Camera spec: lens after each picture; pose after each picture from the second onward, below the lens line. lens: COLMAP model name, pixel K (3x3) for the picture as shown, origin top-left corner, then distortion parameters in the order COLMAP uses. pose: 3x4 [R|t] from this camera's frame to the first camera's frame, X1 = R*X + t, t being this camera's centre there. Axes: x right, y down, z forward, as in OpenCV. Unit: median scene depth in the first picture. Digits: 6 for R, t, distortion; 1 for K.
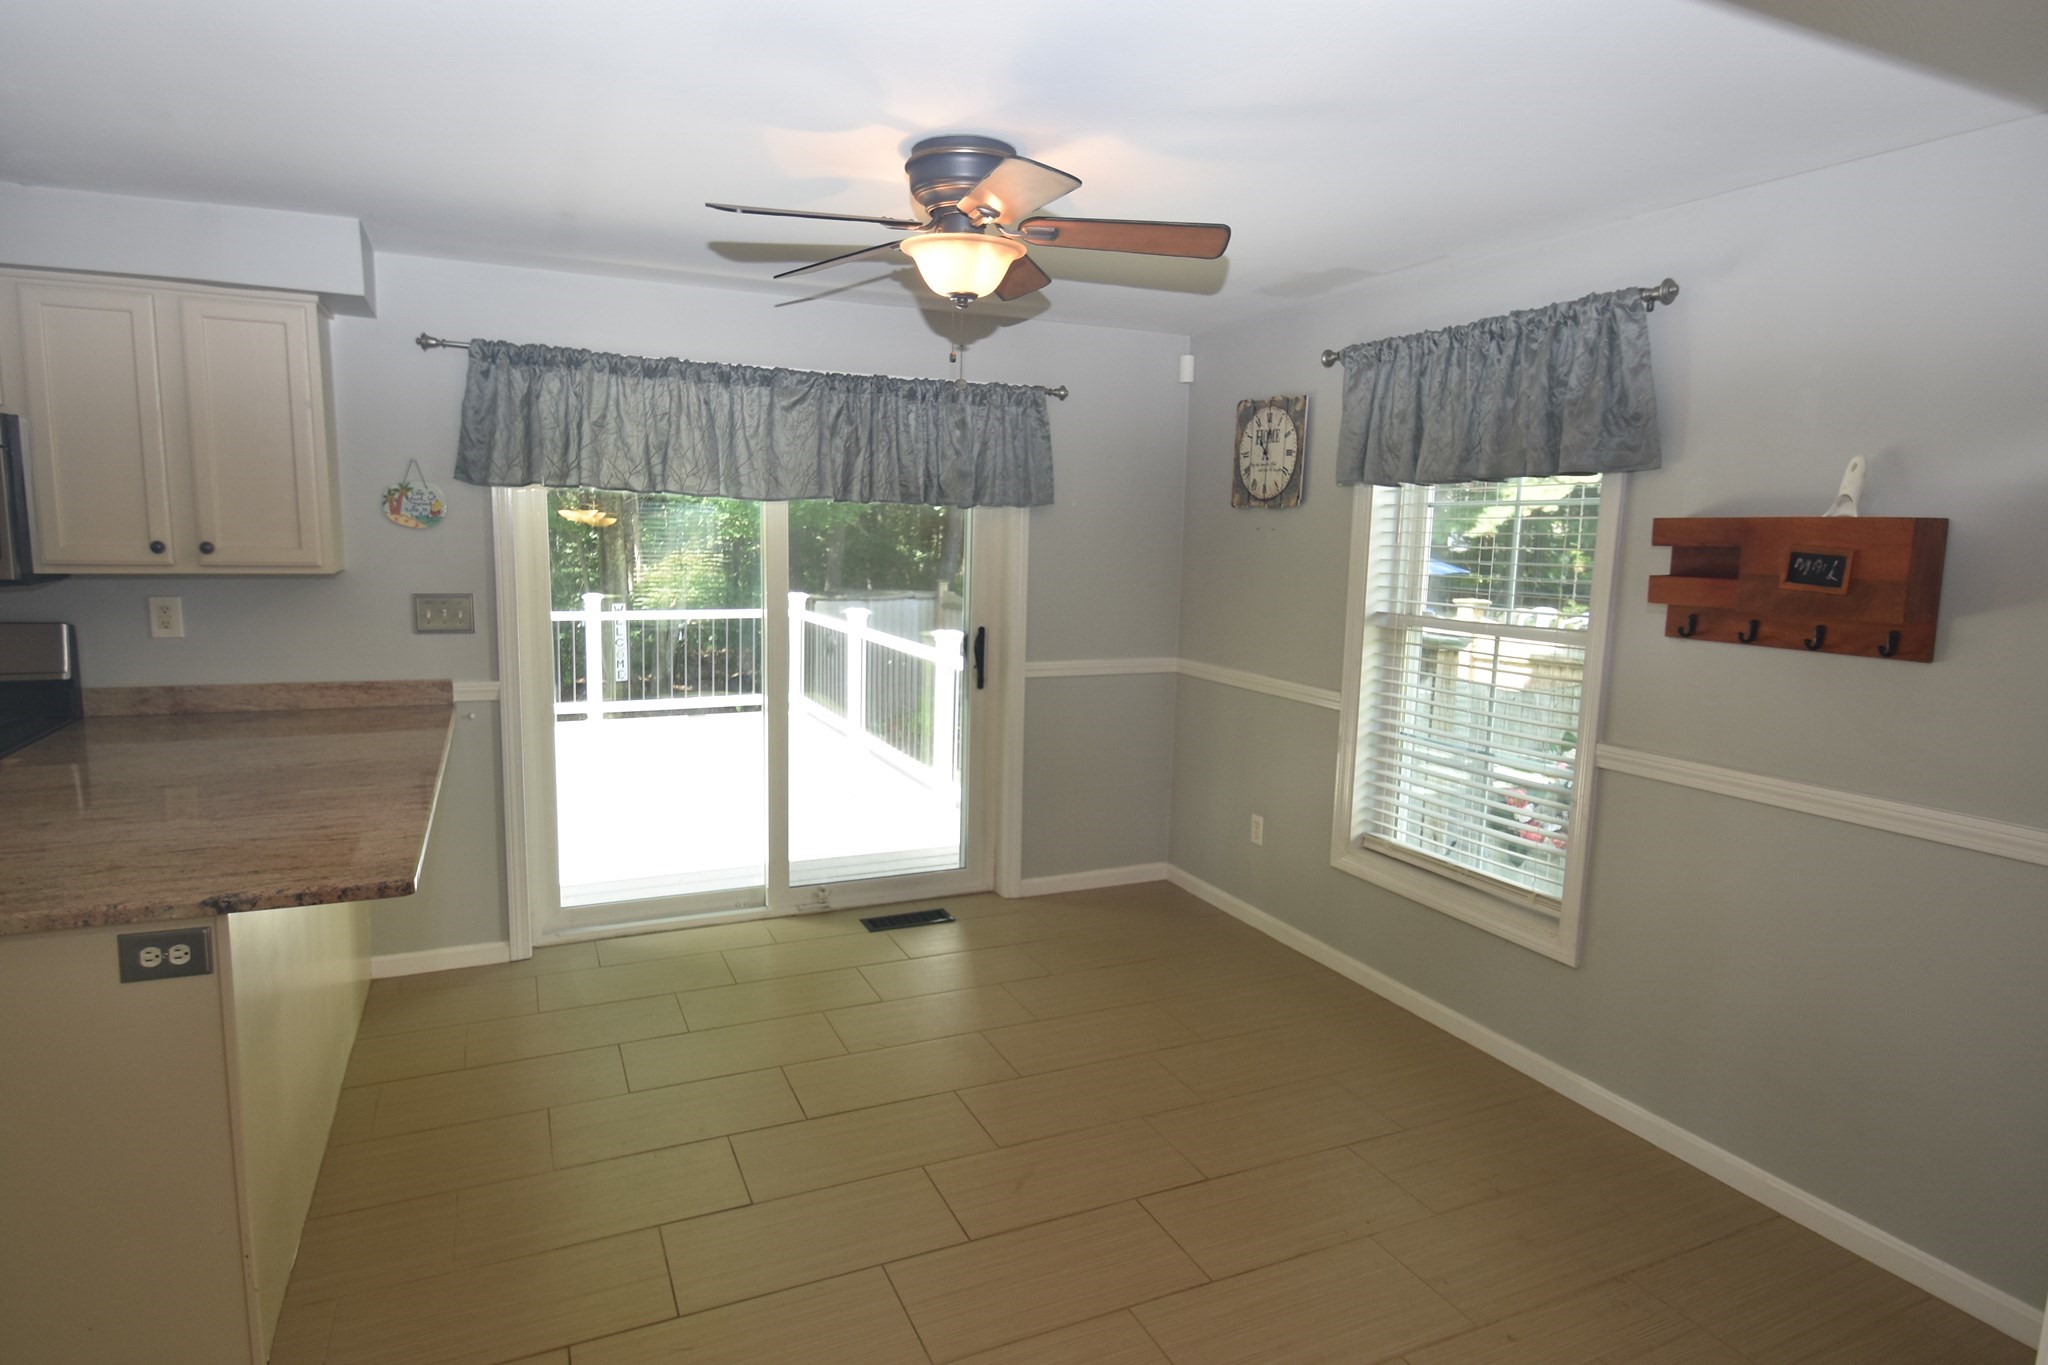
lens RADIAL K [[1114.4, 0, 994.4], [0, 1114.4, 685.2], [0, 0, 1]] dist [0.014691, -0.014958]
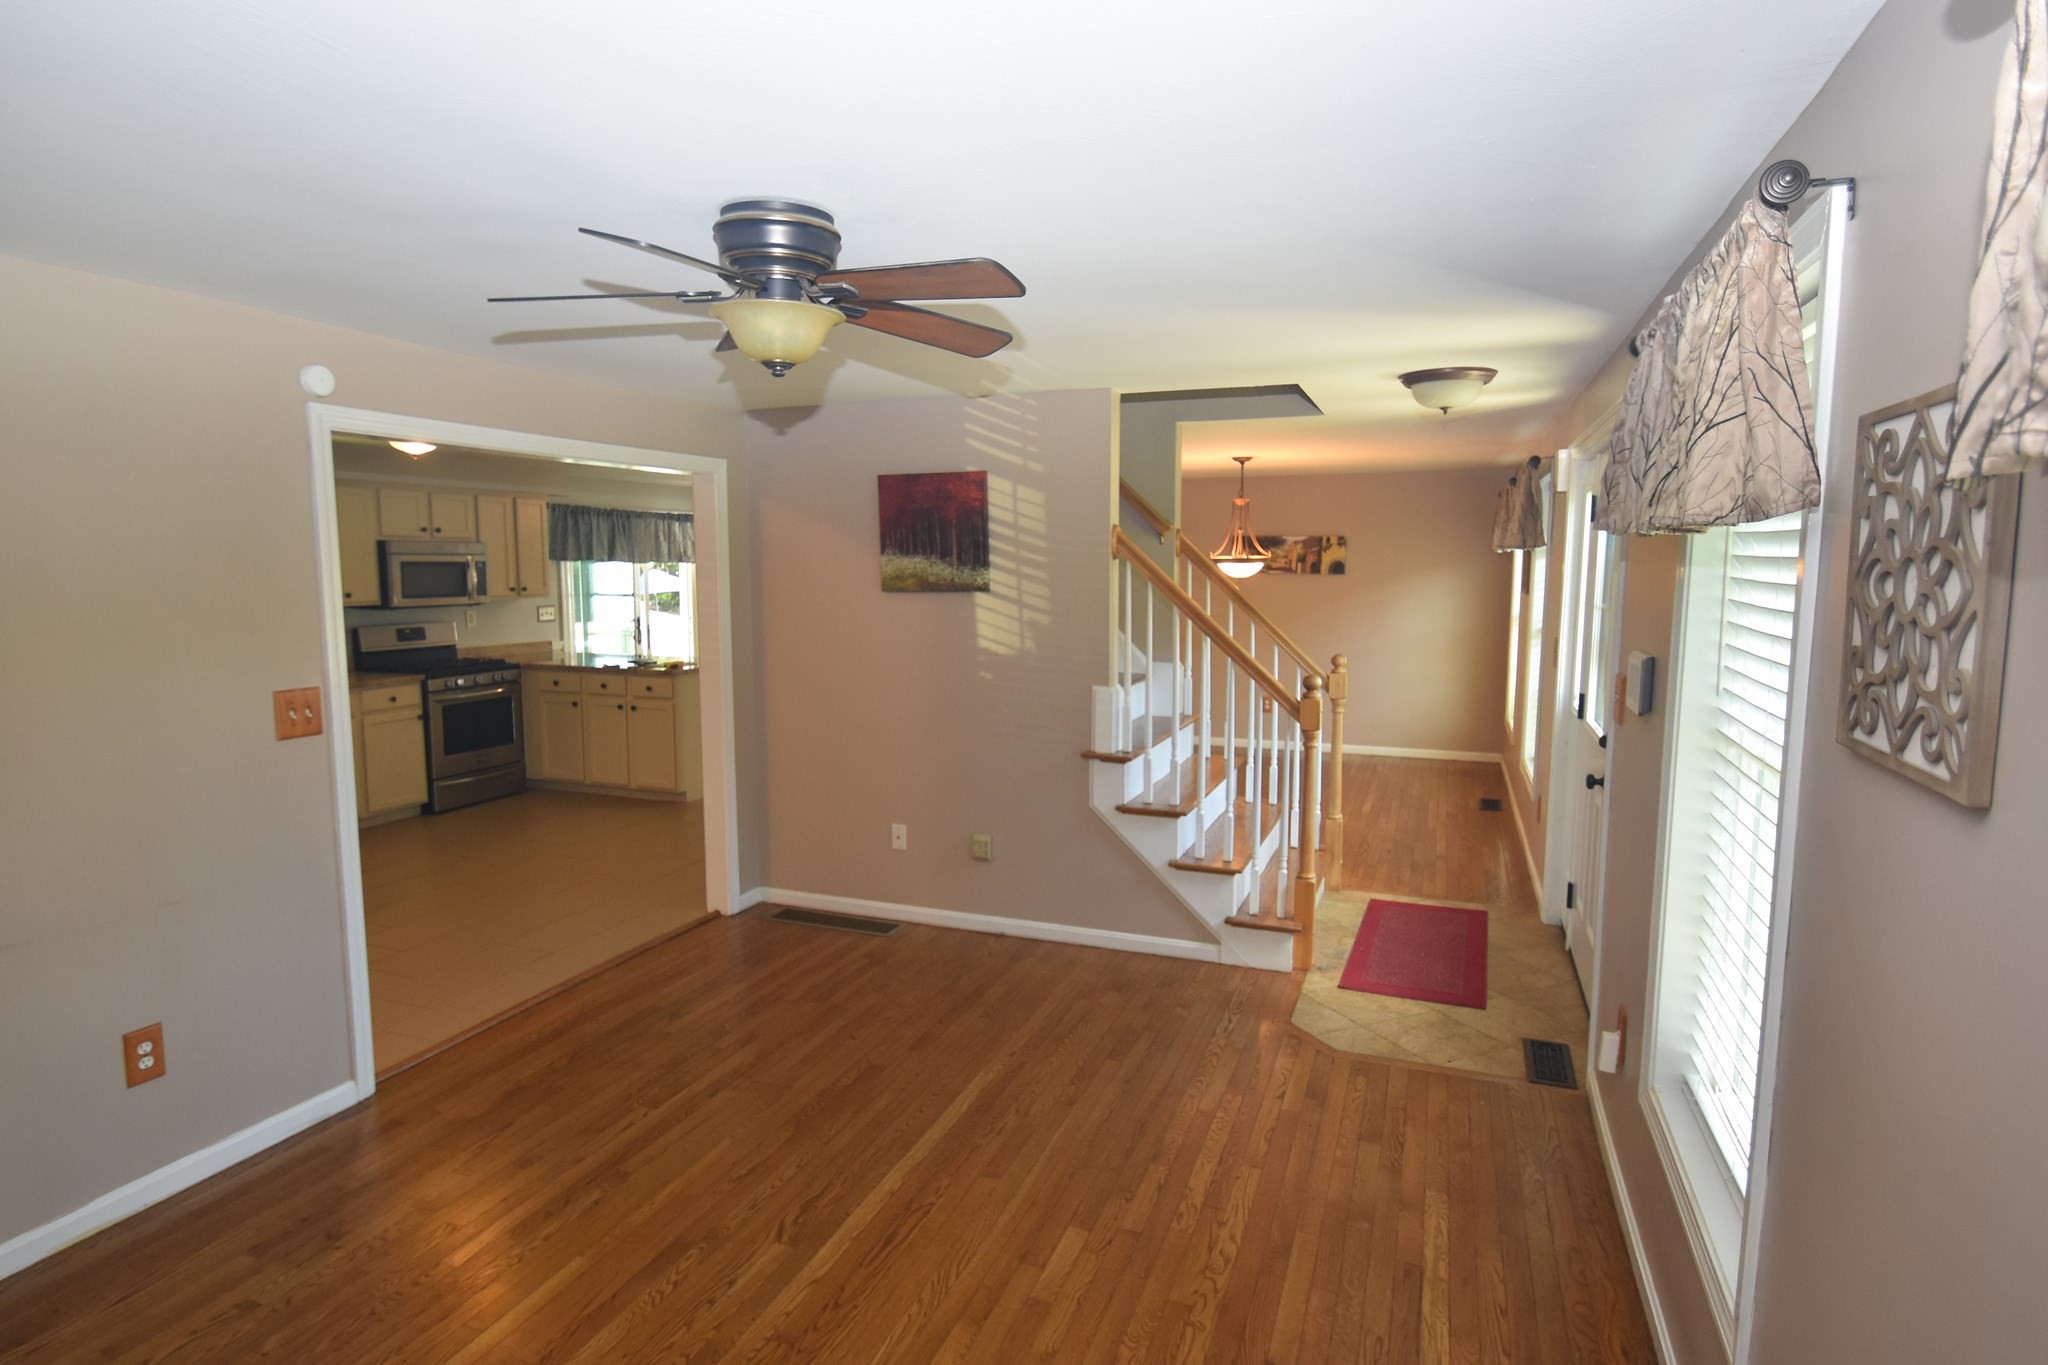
lens RADIAL K [[1114.4, 0, 988.6], [0, 1114.4, 690.0], [0, 0, 1]] dist [0.014691, -0.014958]
pose [[0.720650, -0.103298, 0.685561, -1.539481], [0.113141, 0.993104, 0.030706, 0.140881], [-0.684005, 0.055437, 0.727368, -1.481094]]
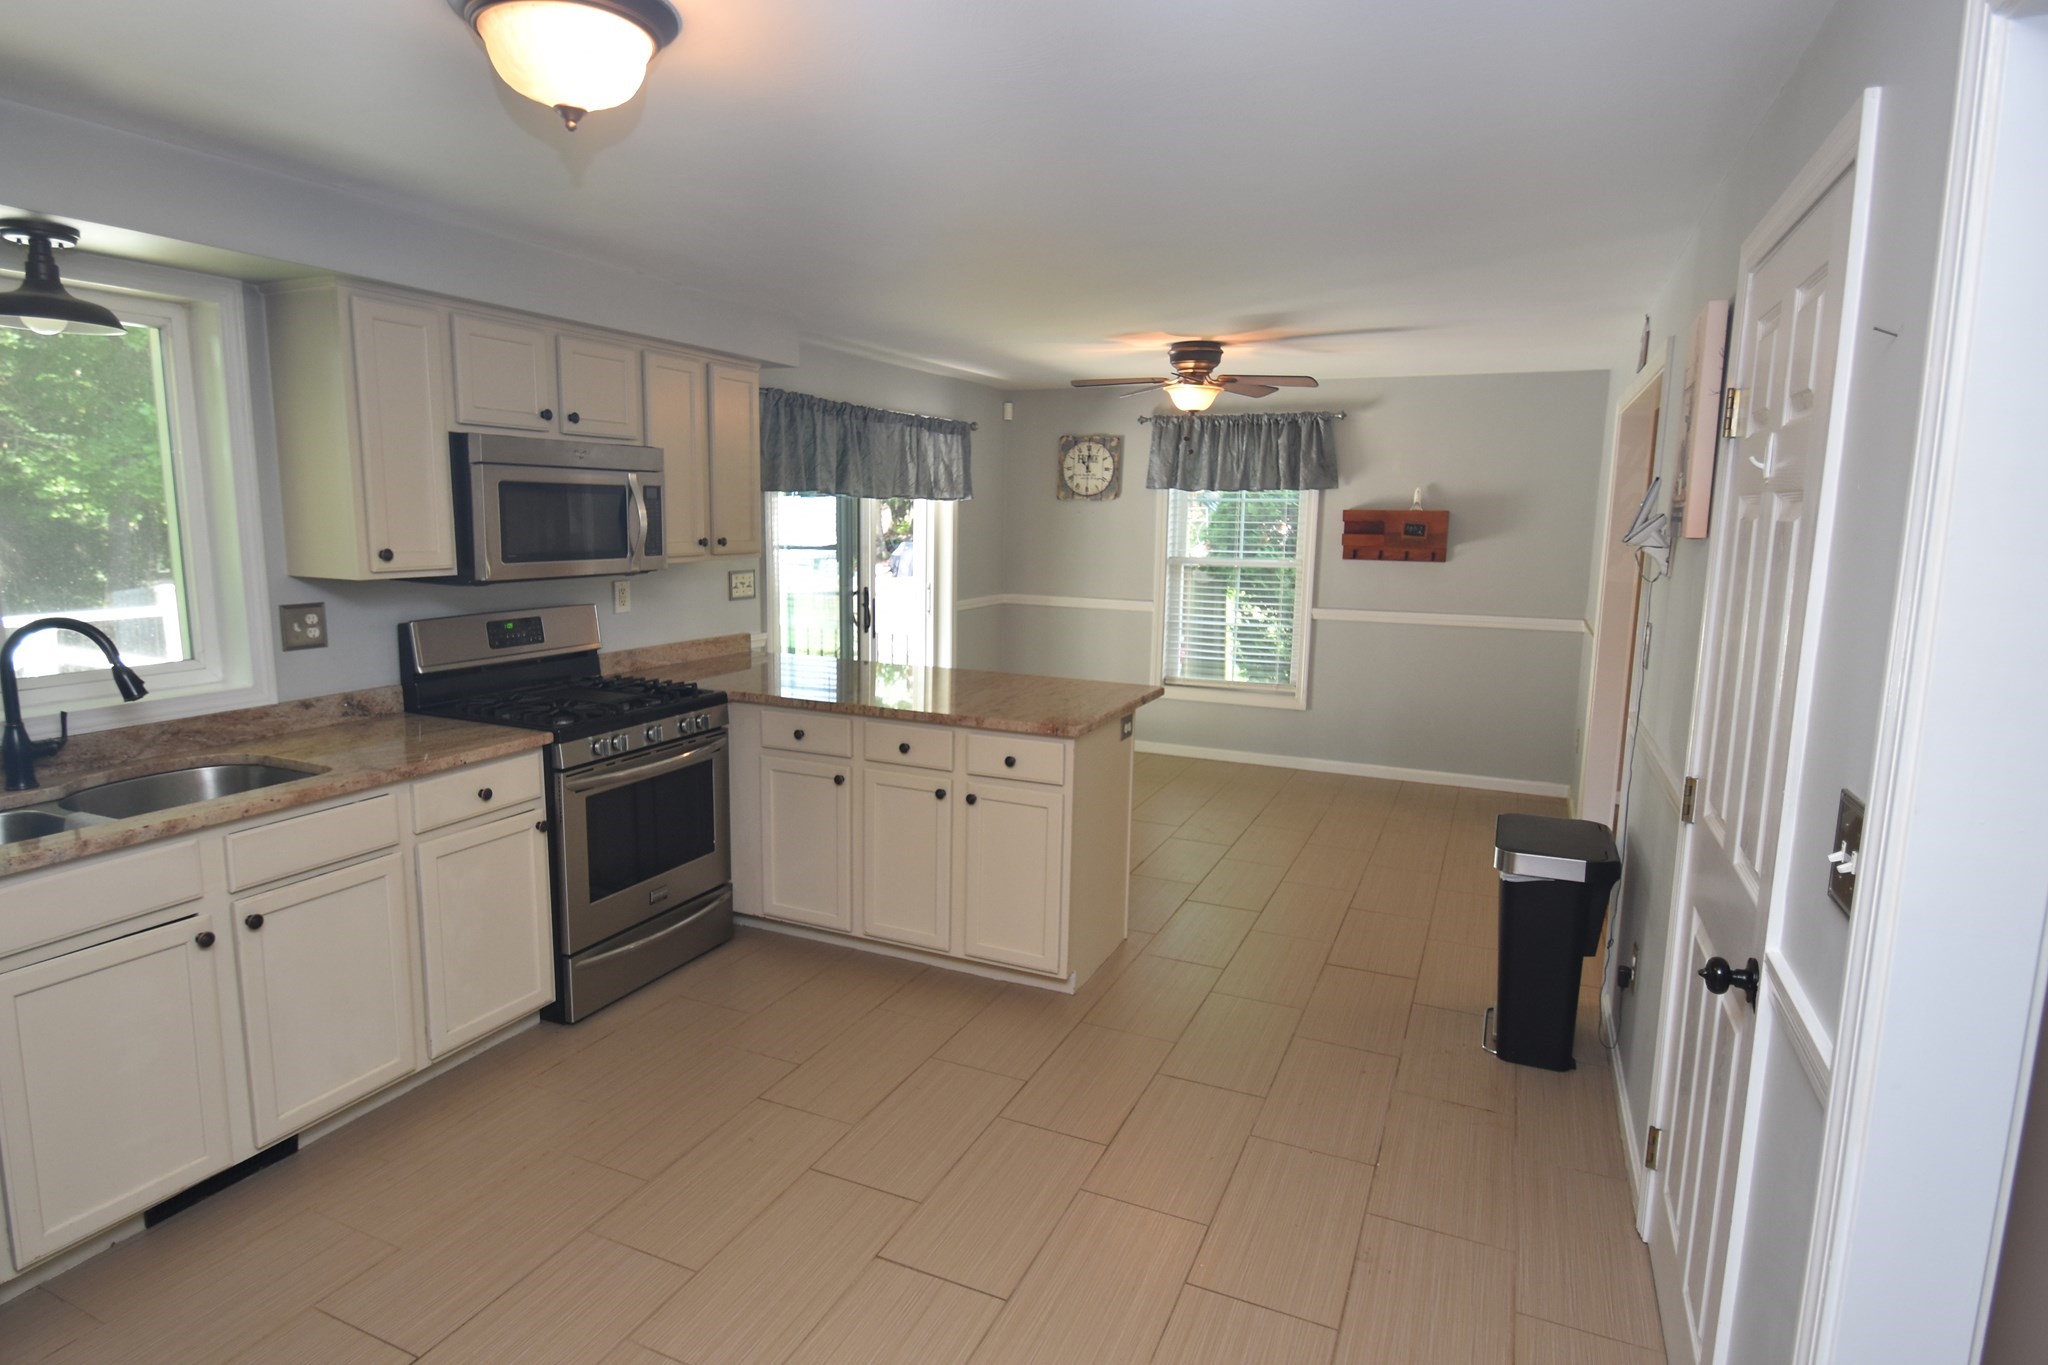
lens RADIAL K [[1114.4, 0, 990.4], [0, 1114.4, 687.9], [0, 0, 1]] dist [0.014691, -0.014958]
pose [[0.753792, -0.116317, 0.646737, -1.202961], [0.093146, 0.993184, 0.070062, -0.006699], [-0.650478, 0.007429, 0.759489, -0.245171]]
